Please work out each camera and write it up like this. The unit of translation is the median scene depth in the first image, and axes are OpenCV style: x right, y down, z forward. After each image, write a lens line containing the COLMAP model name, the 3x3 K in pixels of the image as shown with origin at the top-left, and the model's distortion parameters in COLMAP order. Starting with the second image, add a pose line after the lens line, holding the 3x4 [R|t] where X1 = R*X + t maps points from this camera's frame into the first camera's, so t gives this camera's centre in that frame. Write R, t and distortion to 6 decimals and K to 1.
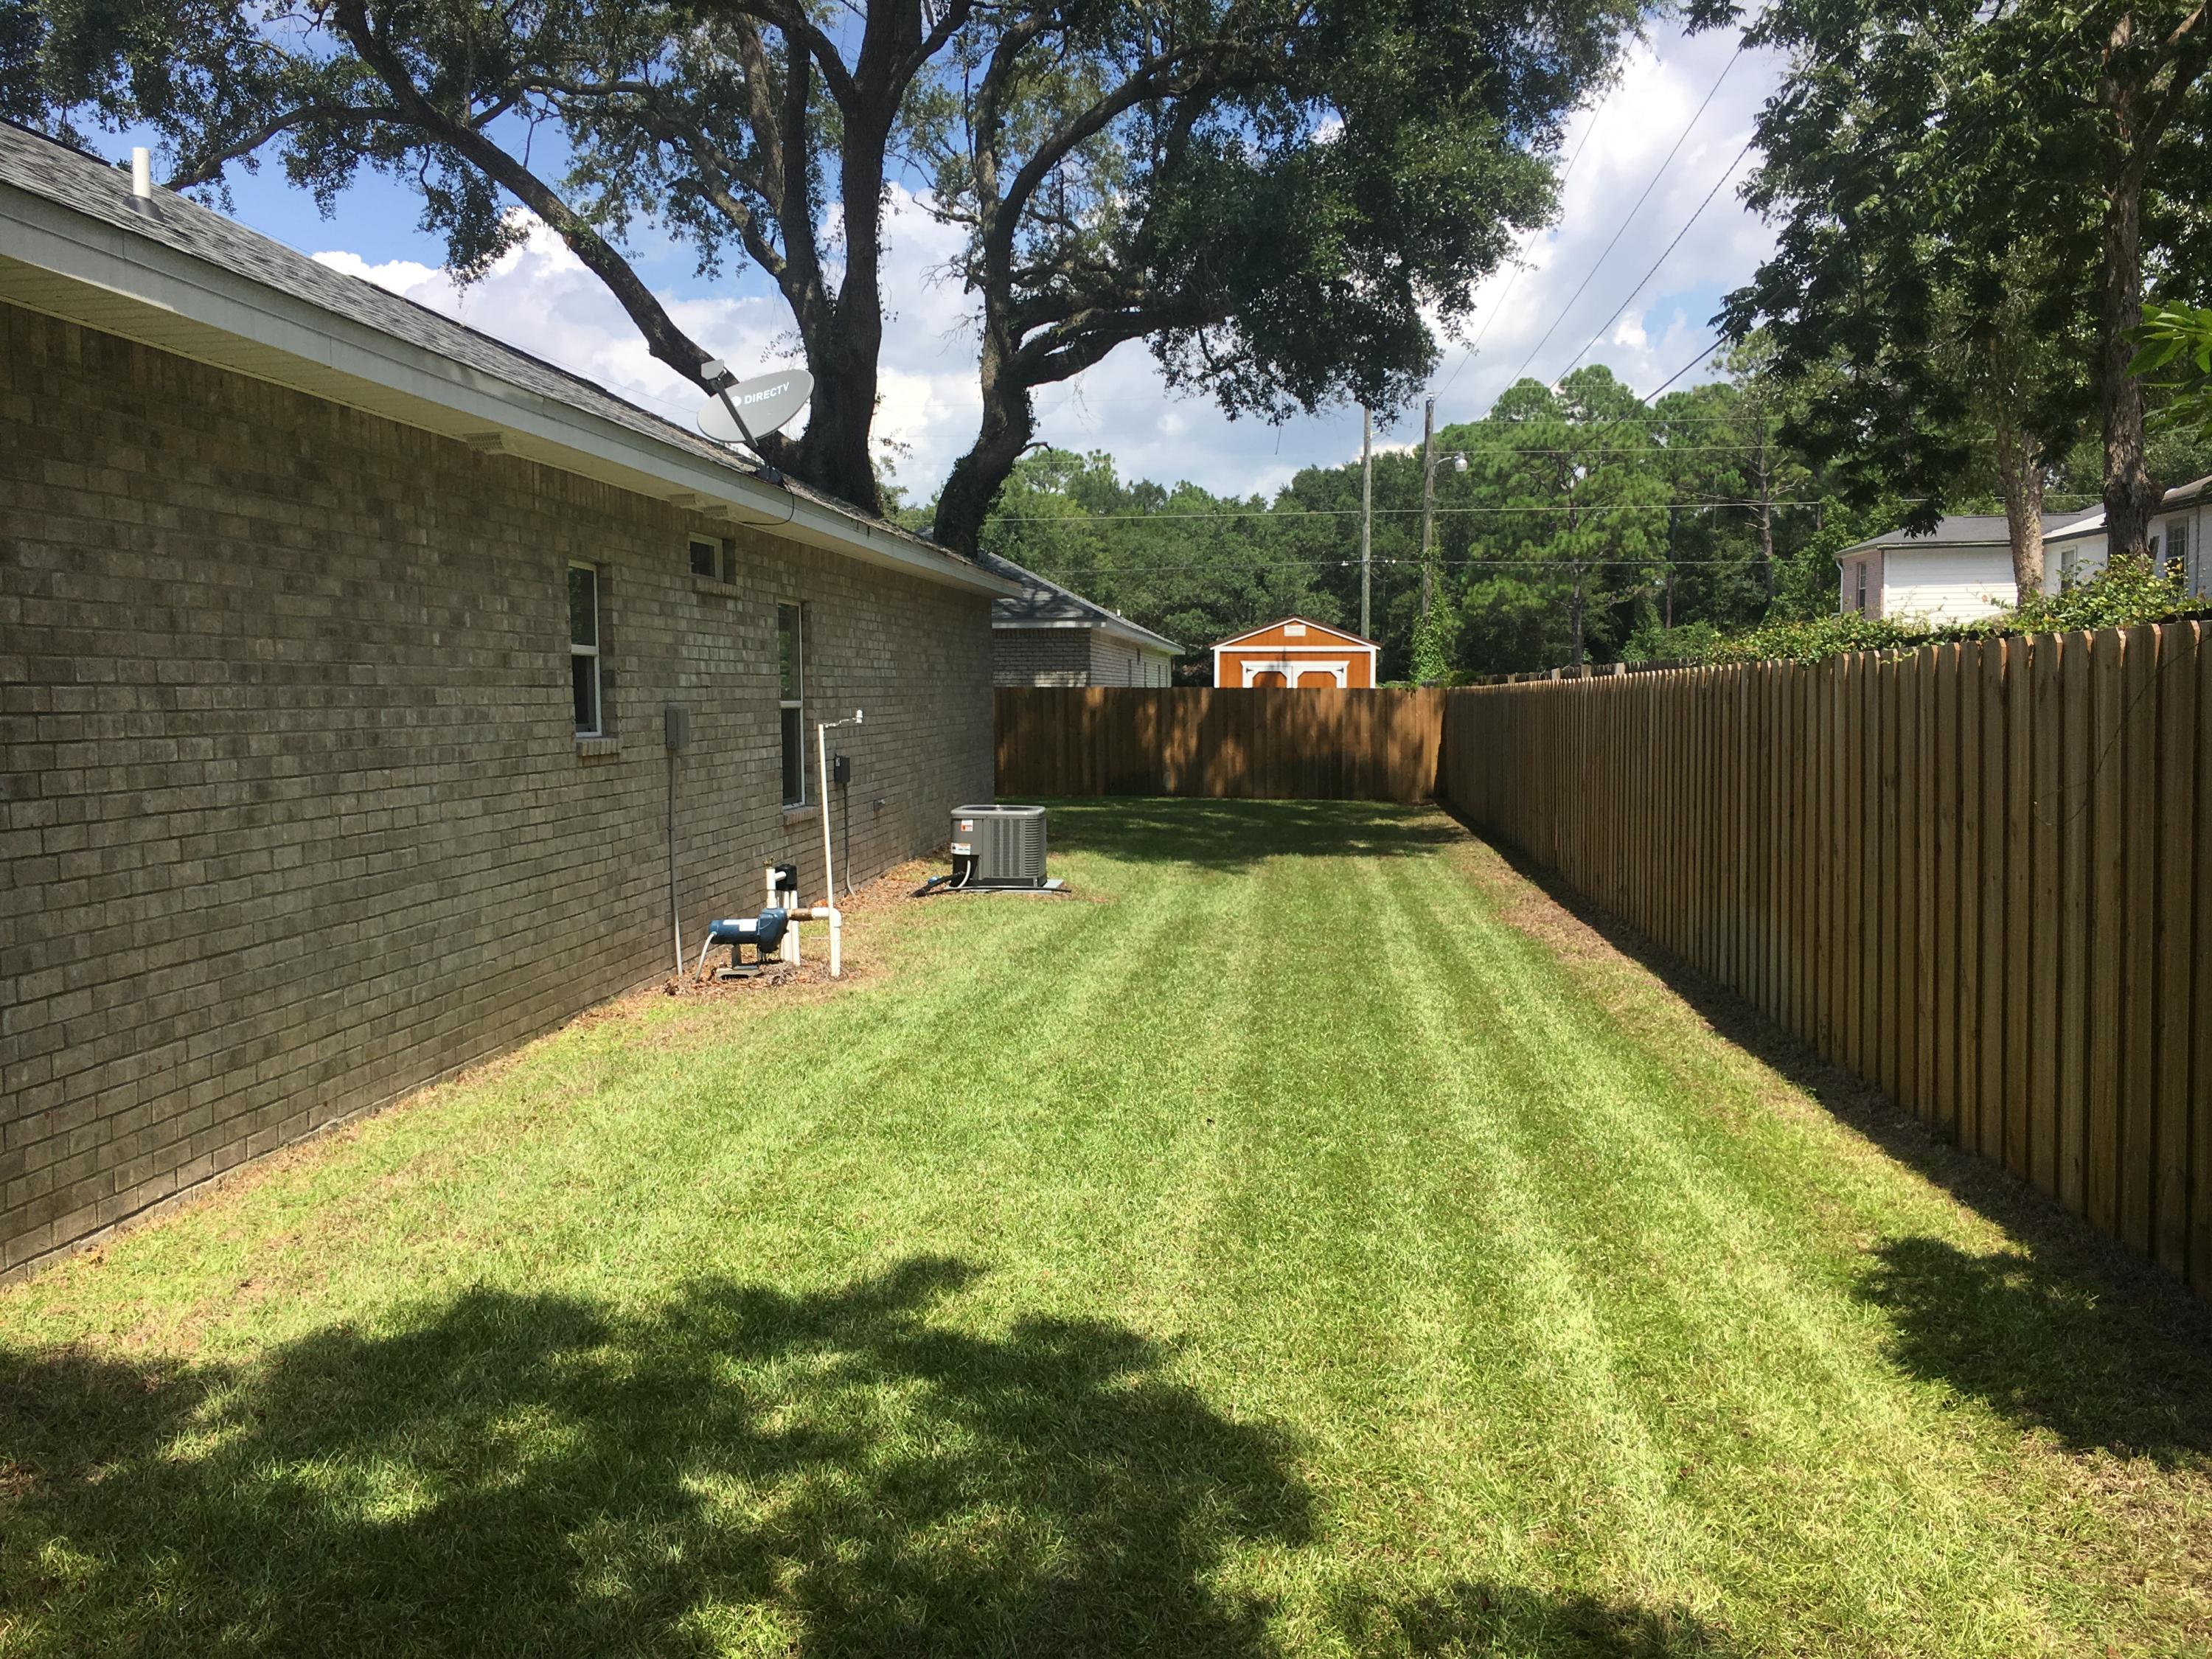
lens RADIAL K [[1863.9, 0, 1108.4], [0, 1863.9, 838.1], [0, 0, 1]] dist [0.101326, -0.134954]
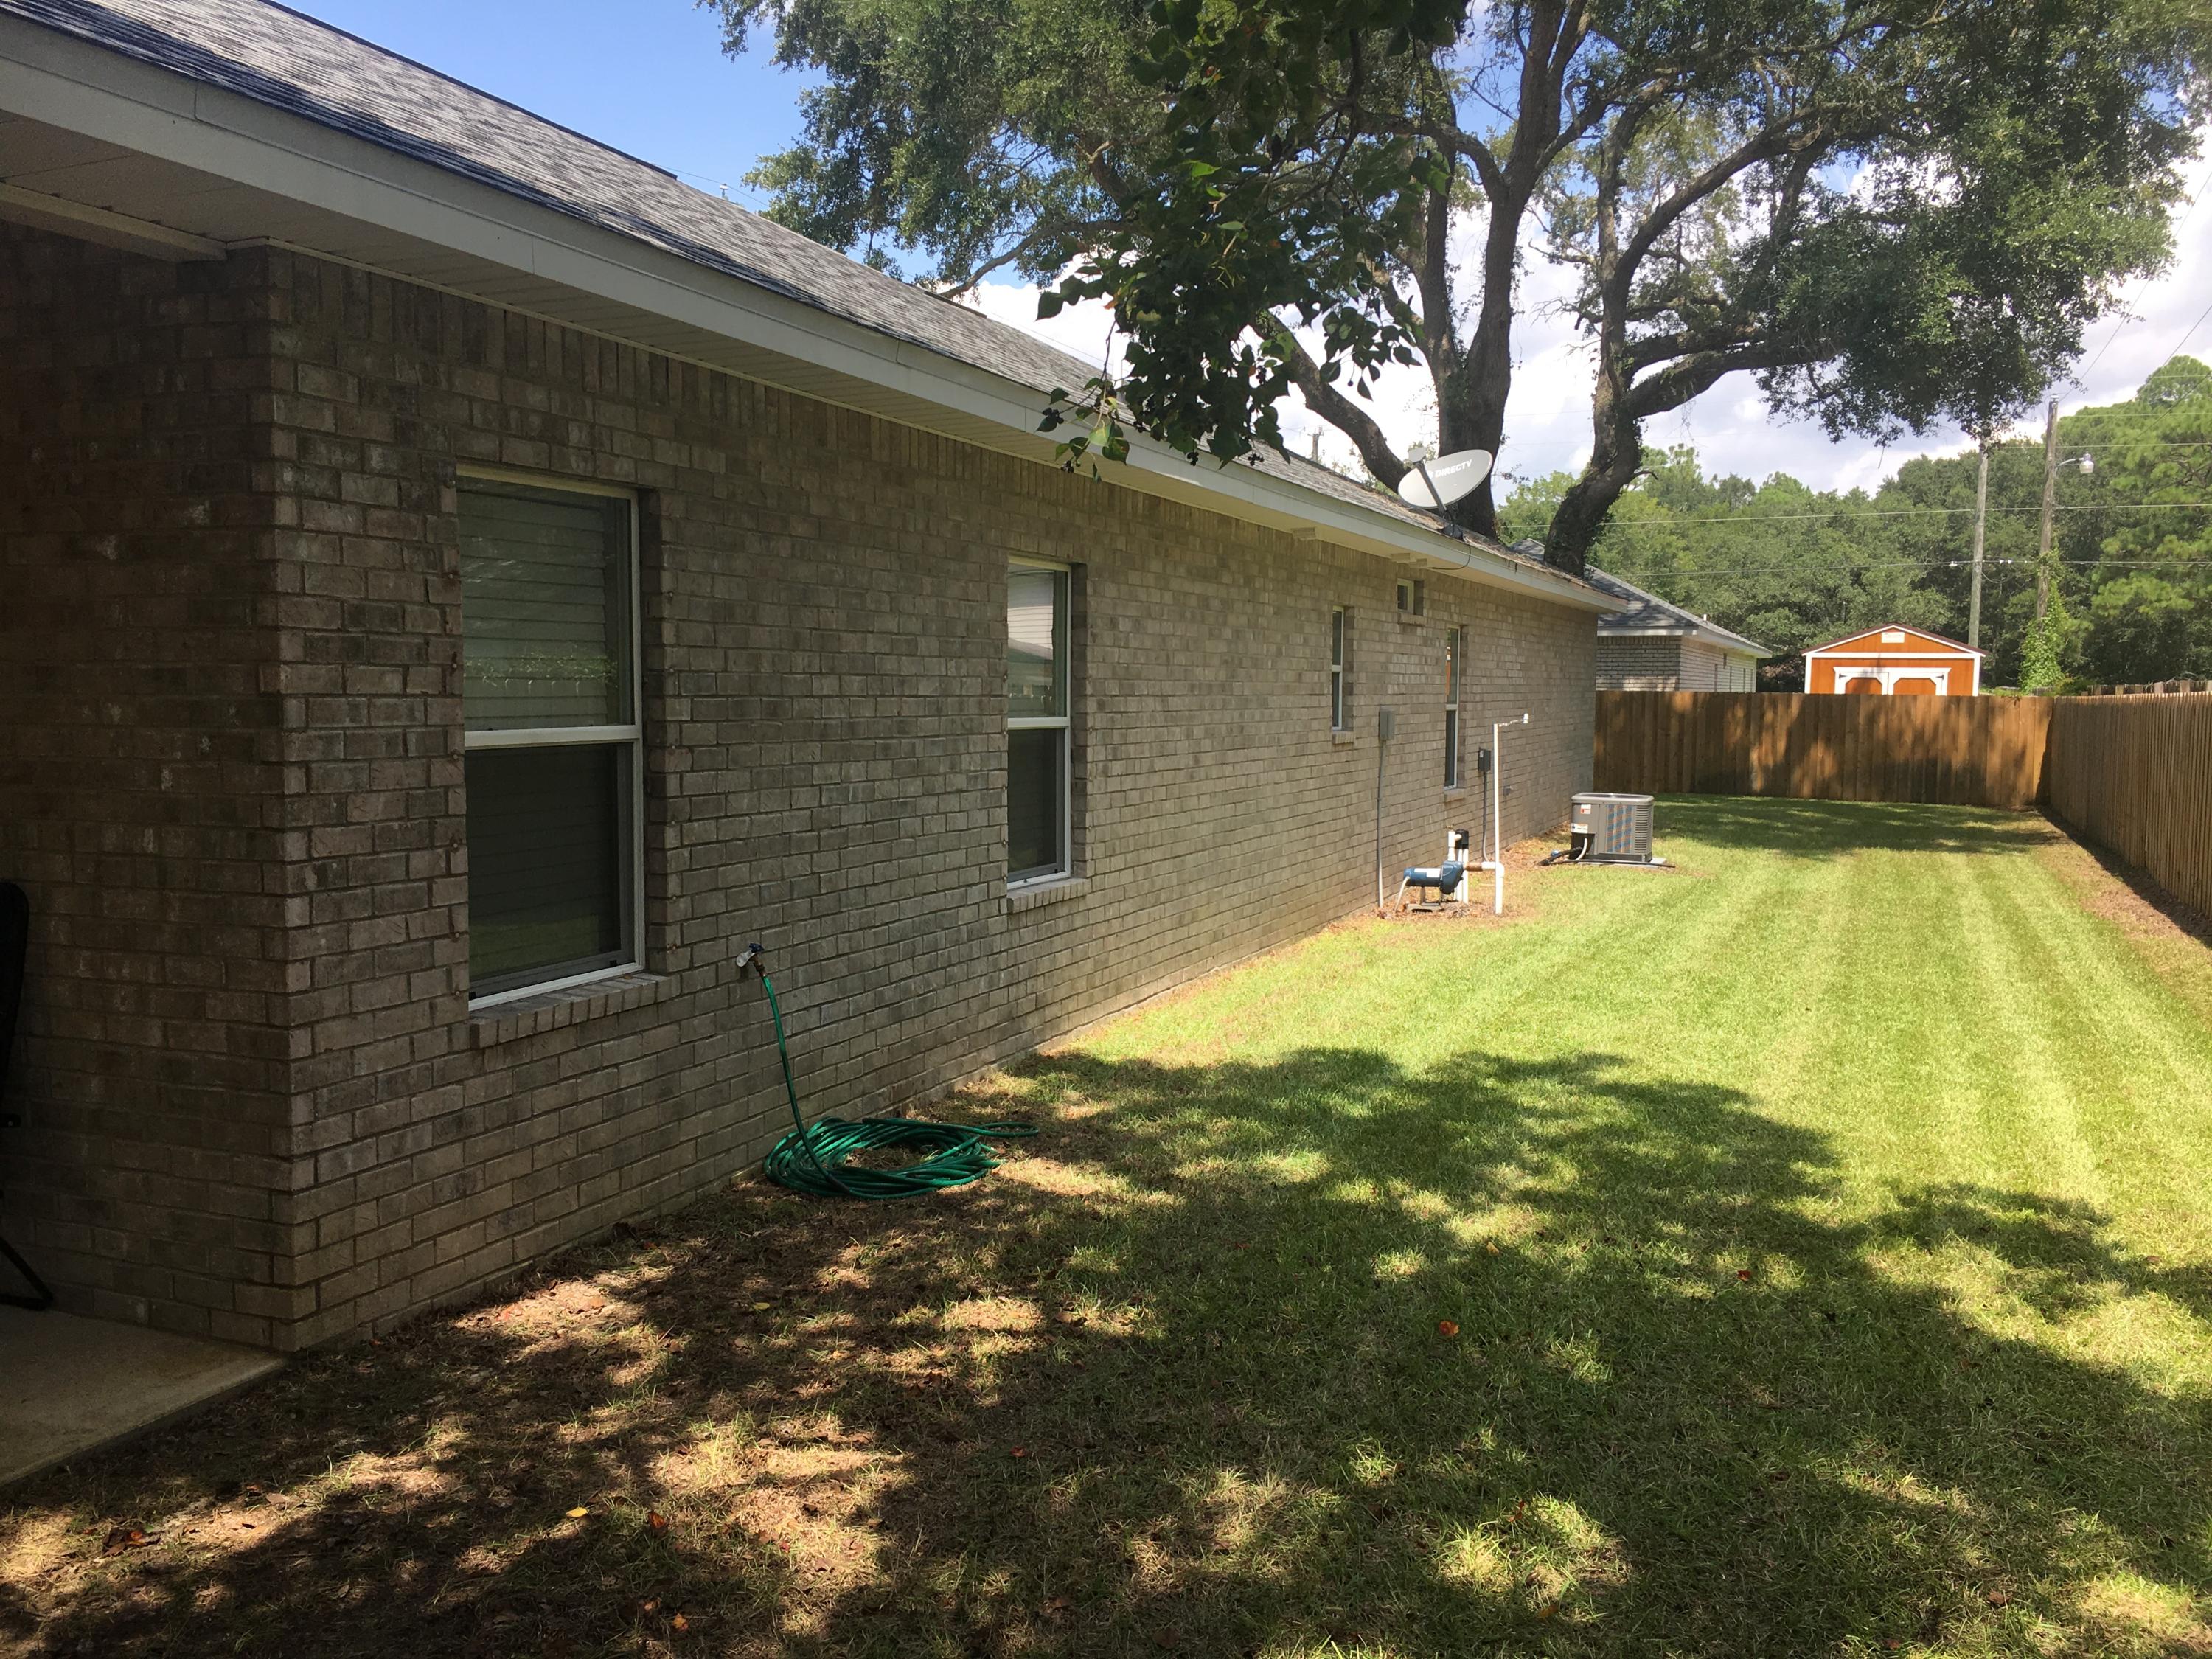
lens RADIAL K [[1863.9, 0, 1108.4], [0, 1863.9, 838.1], [0, 0, 1]] dist [0.101326, -0.134954]
pose [[0.957314, 0.036569, -0.286729, -0.013445], [-0.036199, 0.999323, 0.006593, 0.008879], [0.286776, 0.004067, 0.957989, -0.145719]]
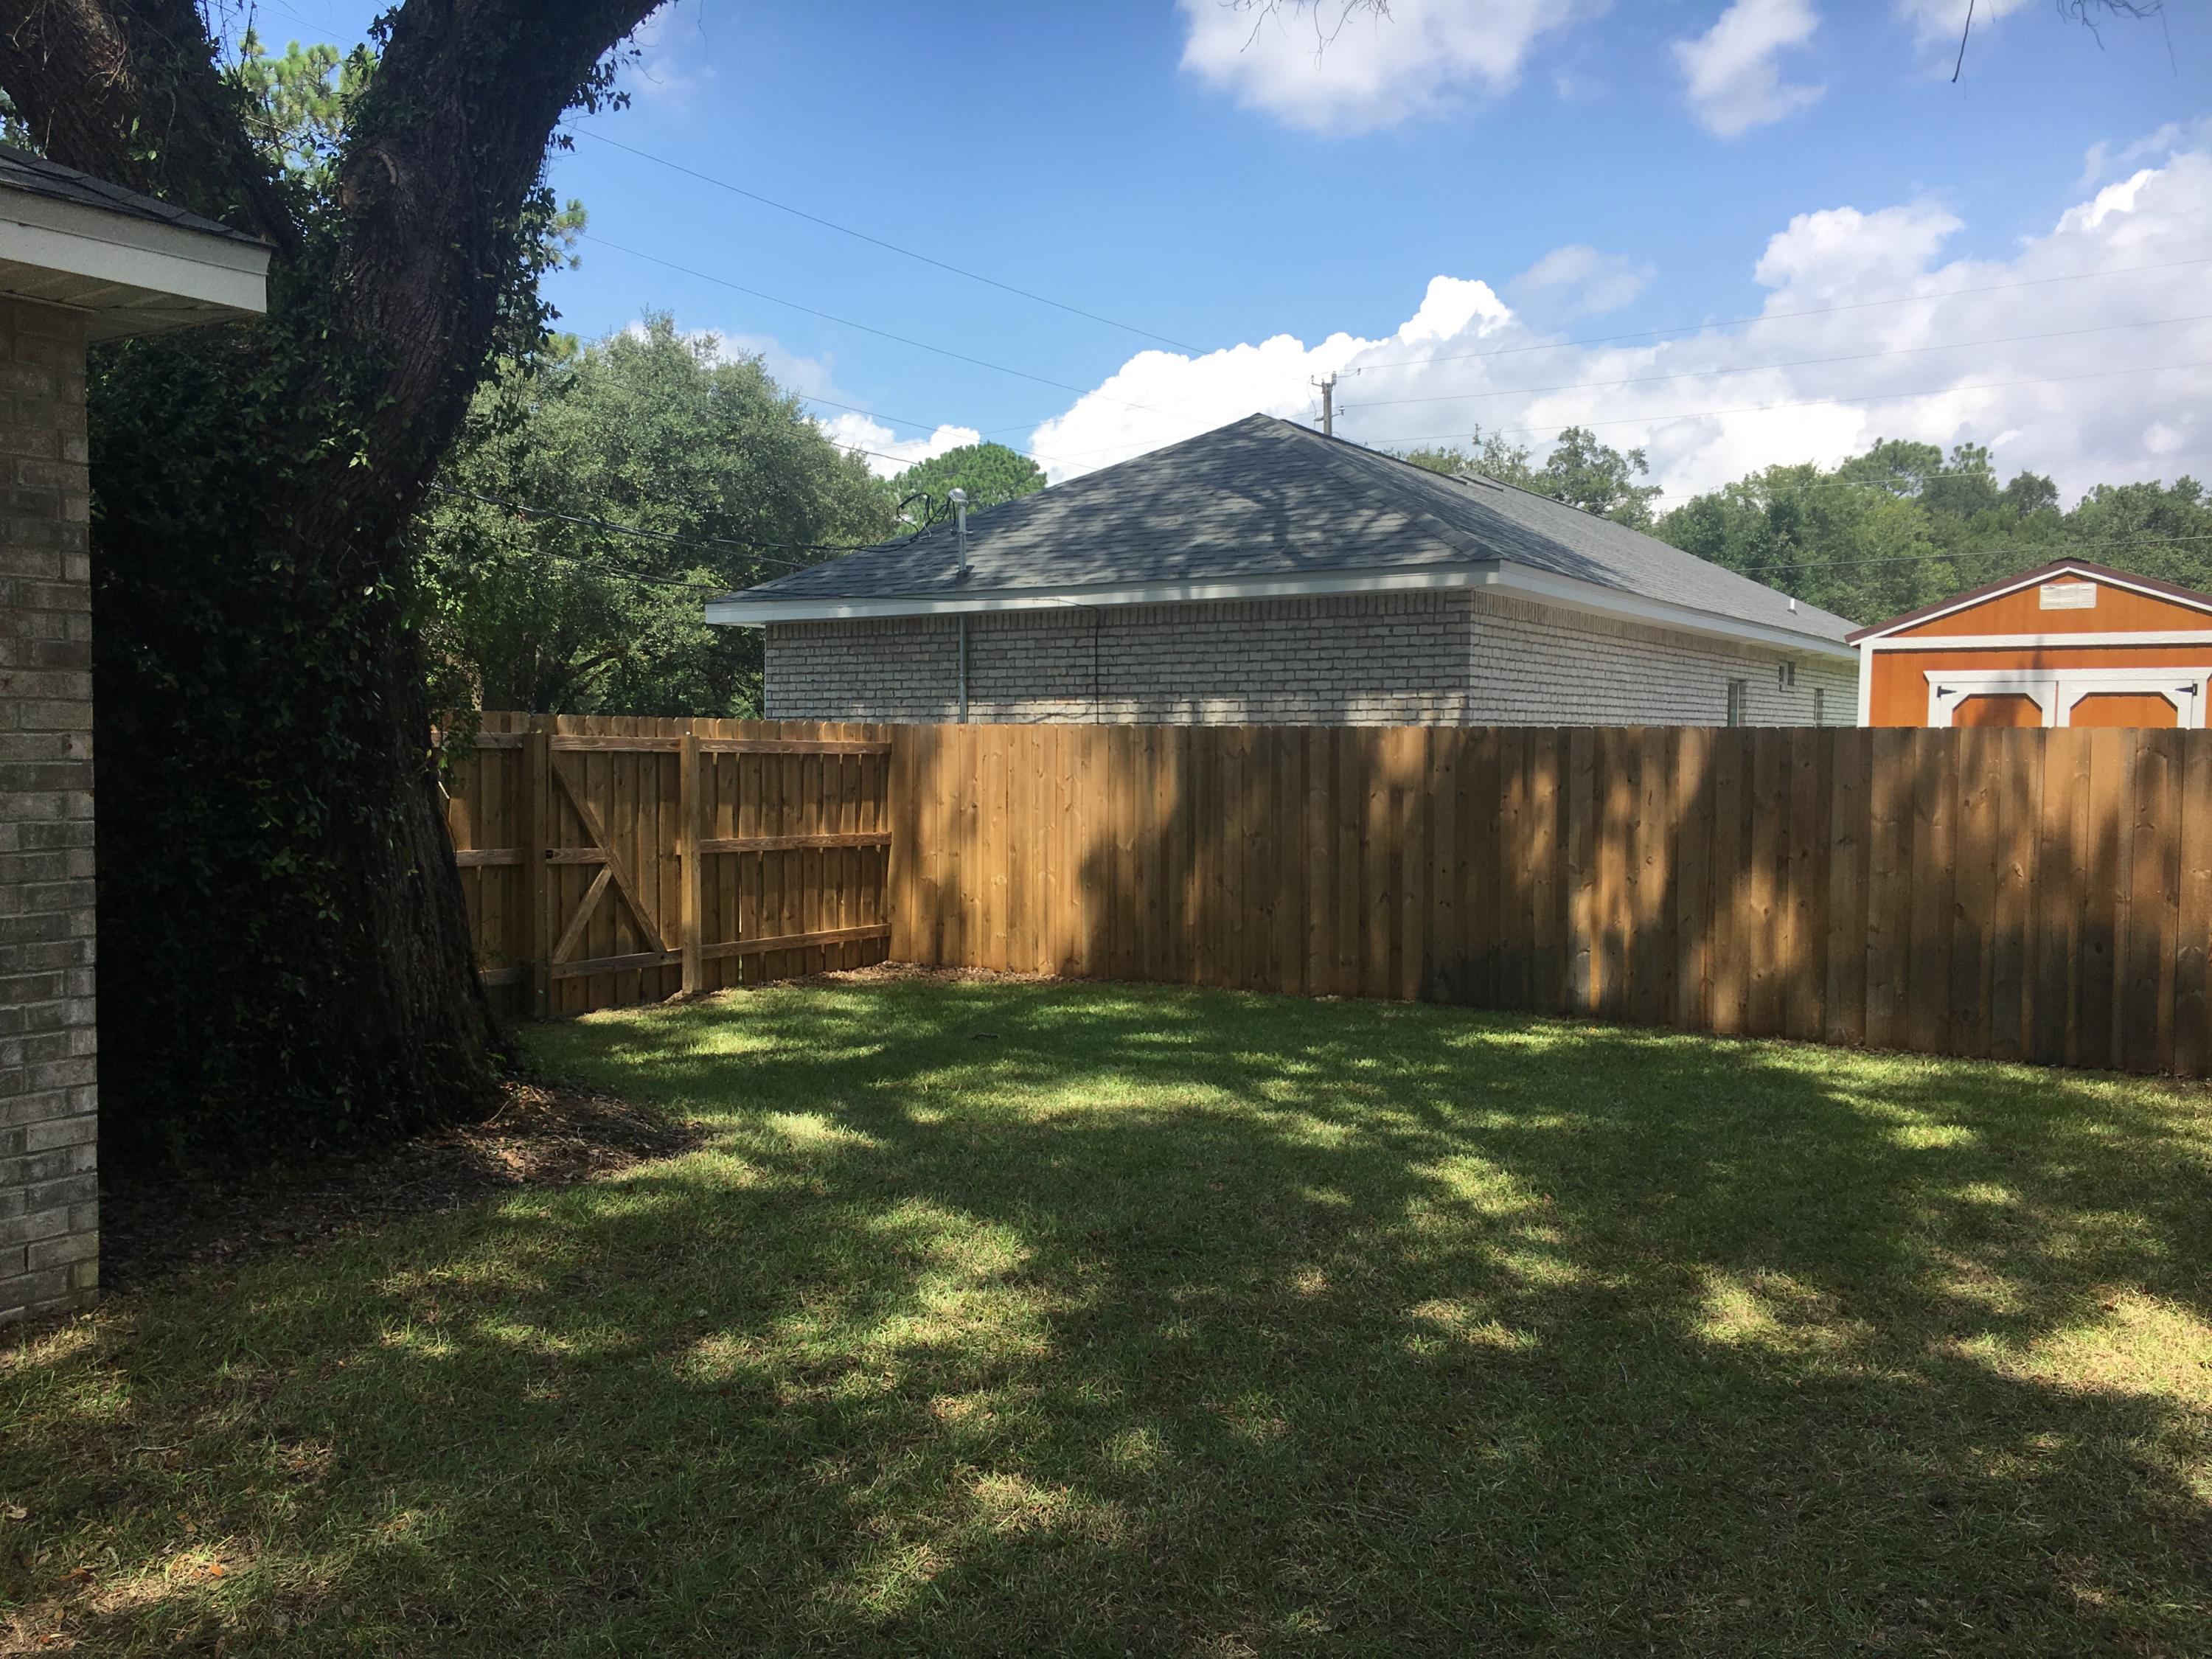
lens RADIAL K [[1854.7, 0, 1069.2], [0, 1854.7, 868.8], [0, 0, 1]] dist [0.094587, -0.142260]
pose [[0.892447, 0.036788, -0.449650, 0.127539], [-0.042132, 0.999110, -0.001879, -0.056131], [0.449180, 0.020621, 0.893203, 0.733839]]
